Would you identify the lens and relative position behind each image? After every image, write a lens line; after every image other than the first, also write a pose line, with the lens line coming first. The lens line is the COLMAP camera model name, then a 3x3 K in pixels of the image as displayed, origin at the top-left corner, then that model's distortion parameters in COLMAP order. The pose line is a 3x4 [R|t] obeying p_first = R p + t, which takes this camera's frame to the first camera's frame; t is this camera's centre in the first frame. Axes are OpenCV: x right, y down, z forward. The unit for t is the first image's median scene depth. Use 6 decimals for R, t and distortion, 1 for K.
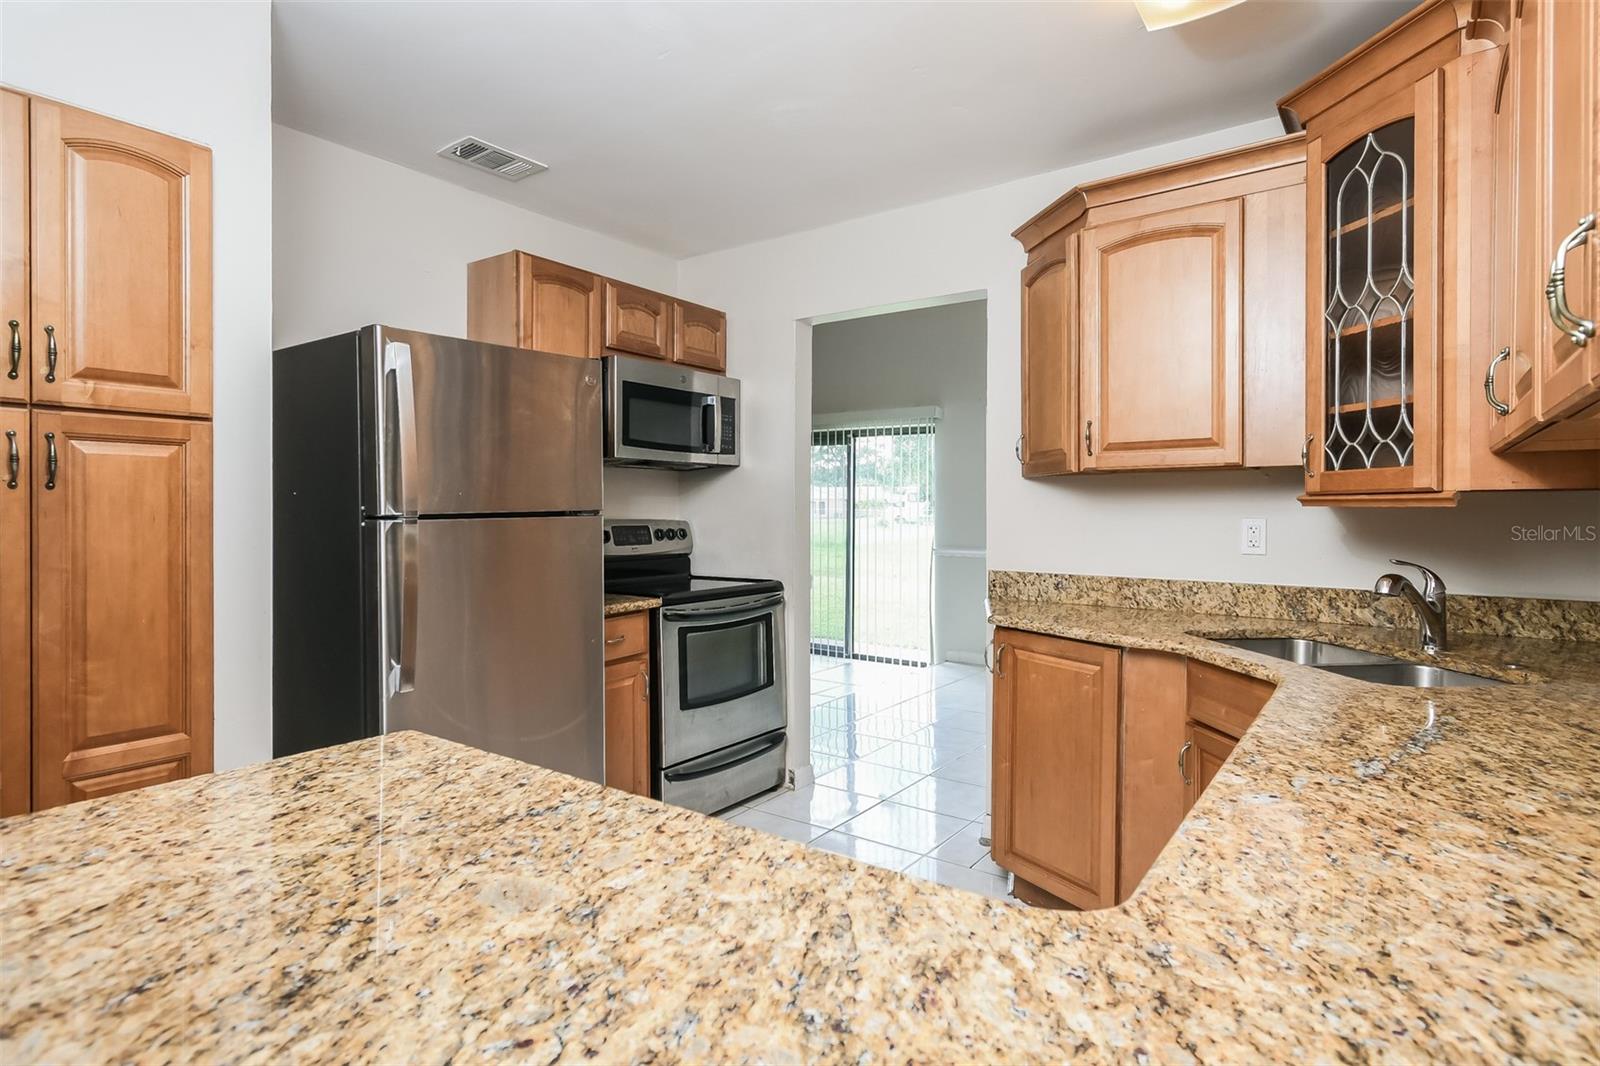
lens RADIAL K [[828.0, 0, 806.9], [0, 828.0, 523.2], [0, 0, 1]] dist [0.015422, 0.003195]
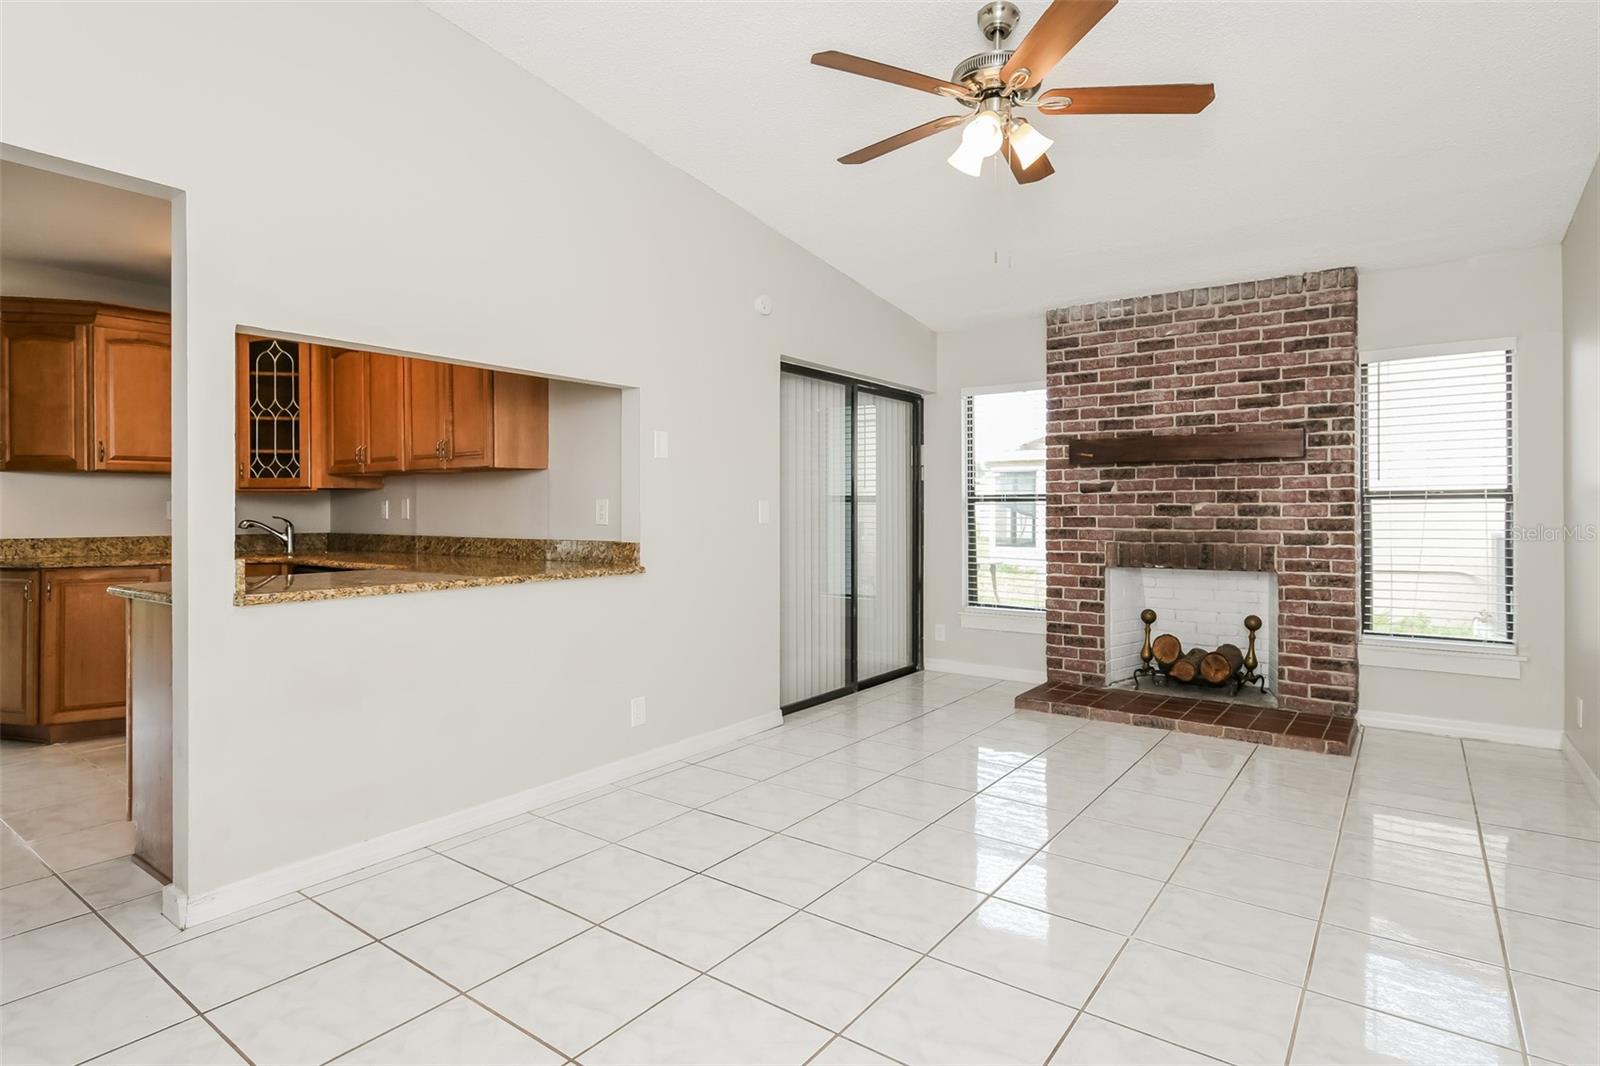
lens RADIAL K [[828.0, 0, 804.7], [0, 828.0, 518.3], [0, 0, 1]] dist [0.015422, 0.003195]
pose [[0.024389, -0.019730, 0.999508, -1.199325], [0.015089, 0.999699, 0.019366, 0.018730], [-0.999589, 0.014609, 0.024679, -0.411323]]
